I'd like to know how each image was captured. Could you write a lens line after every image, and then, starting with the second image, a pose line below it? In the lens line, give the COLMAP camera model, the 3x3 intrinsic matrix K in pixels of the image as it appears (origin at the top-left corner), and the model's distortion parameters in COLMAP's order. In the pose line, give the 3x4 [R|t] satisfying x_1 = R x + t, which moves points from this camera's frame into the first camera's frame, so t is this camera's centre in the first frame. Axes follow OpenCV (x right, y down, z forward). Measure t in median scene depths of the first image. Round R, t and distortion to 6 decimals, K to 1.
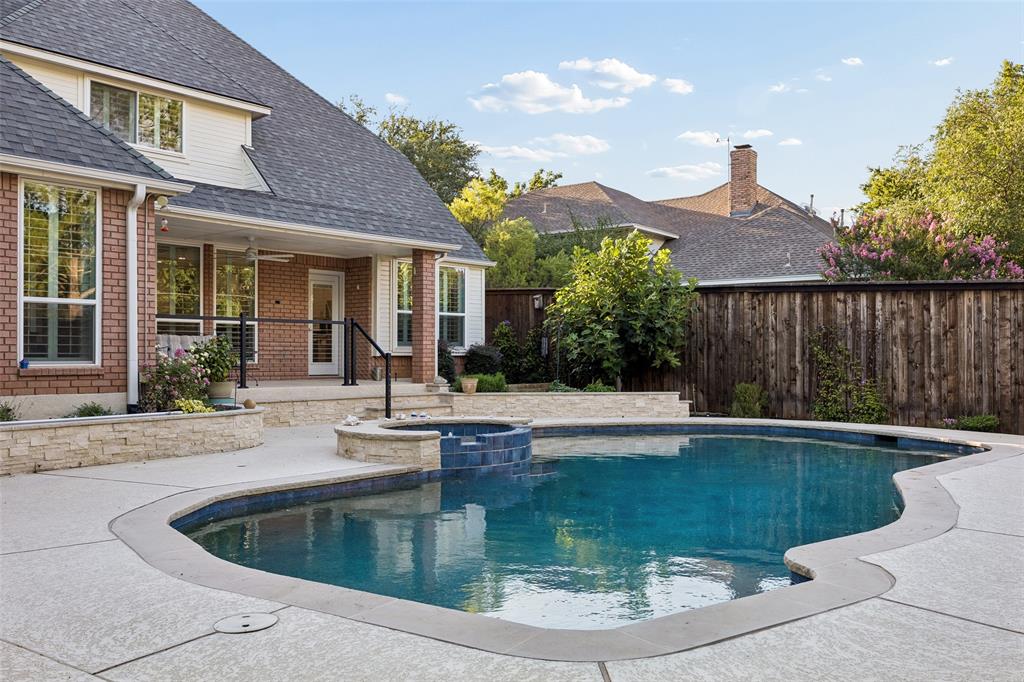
lens RADIAL K [[854.2, 0, 512.0], [0, 854.2, 341.0], [0, 0, 1]] dist [-0.010330, 0.007915]
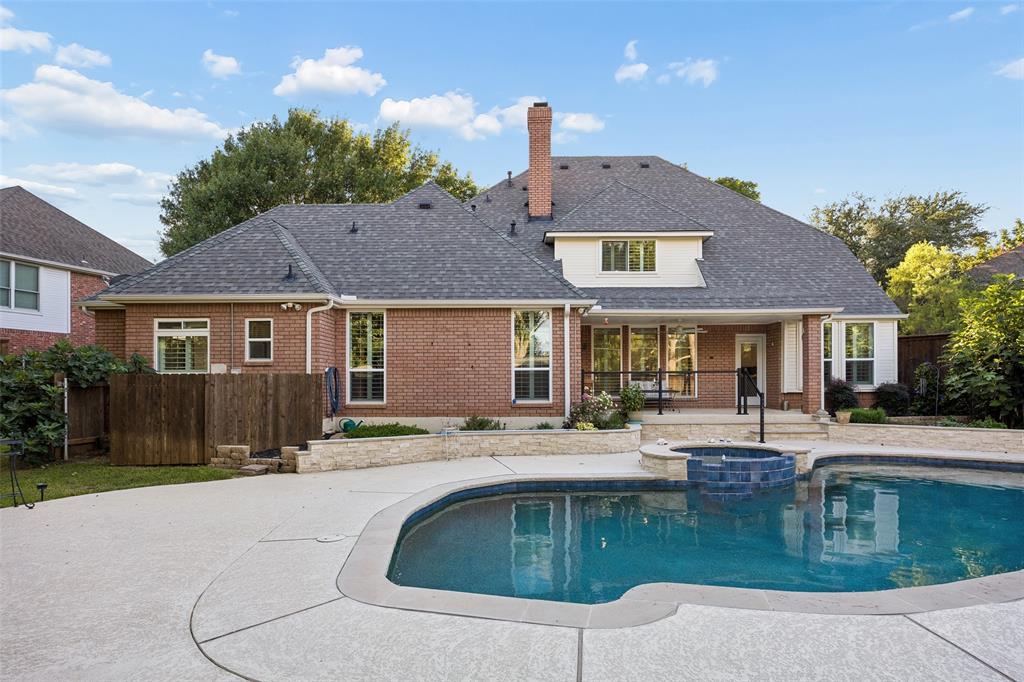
lens RADIAL K [[537.3, 0, 511.8], [0, 537.3, 377.9], [0, 0, 1]] dist [-0.012893, 0.001025]
pose [[0.648746, -0.013014, -0.760894, 0.247913], [0.020513, 0.999790, 0.000390, -0.018479], [0.760729, -0.015861, 0.648876, 0.106163]]
